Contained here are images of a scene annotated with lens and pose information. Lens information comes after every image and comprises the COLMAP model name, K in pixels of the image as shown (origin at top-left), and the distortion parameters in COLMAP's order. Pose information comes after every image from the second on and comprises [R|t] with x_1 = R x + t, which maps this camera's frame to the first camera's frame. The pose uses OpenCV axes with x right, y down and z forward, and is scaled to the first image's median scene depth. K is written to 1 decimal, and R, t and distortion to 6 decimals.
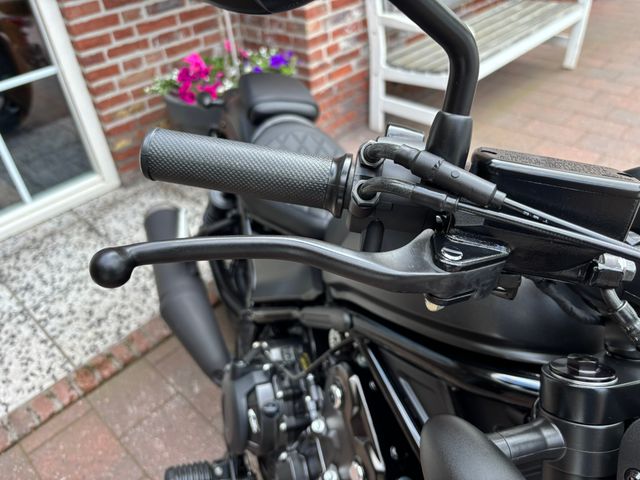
lens RADIAL K [[502.1, 0, 343.5], [0, 502.1, 239.4], [0, 0, 1]] dist [0.005498, -0.058478]
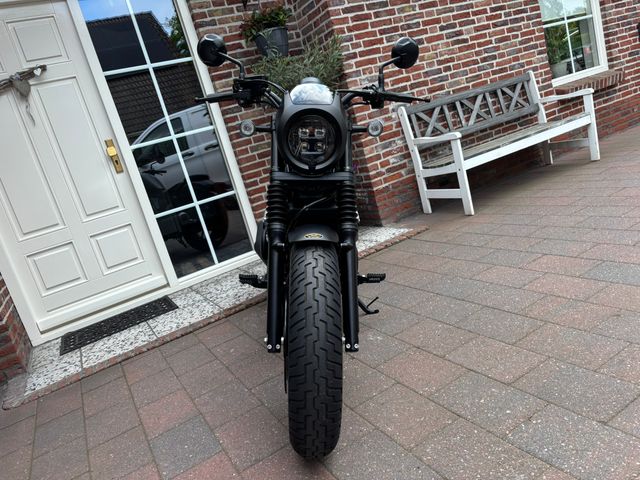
lens RADIAL K [[478.5, 0, 320.0], [0, 478.5, 236.1], [0, 0, 1]] dist [0.005247, -0.001038]
pose [[0.923181, -0.123225, -0.364077, 0.339397], [-0.018846, 0.931566, -0.363083, 0.434375], [0.383903, 0.342053, 0.857682, -0.356518]]
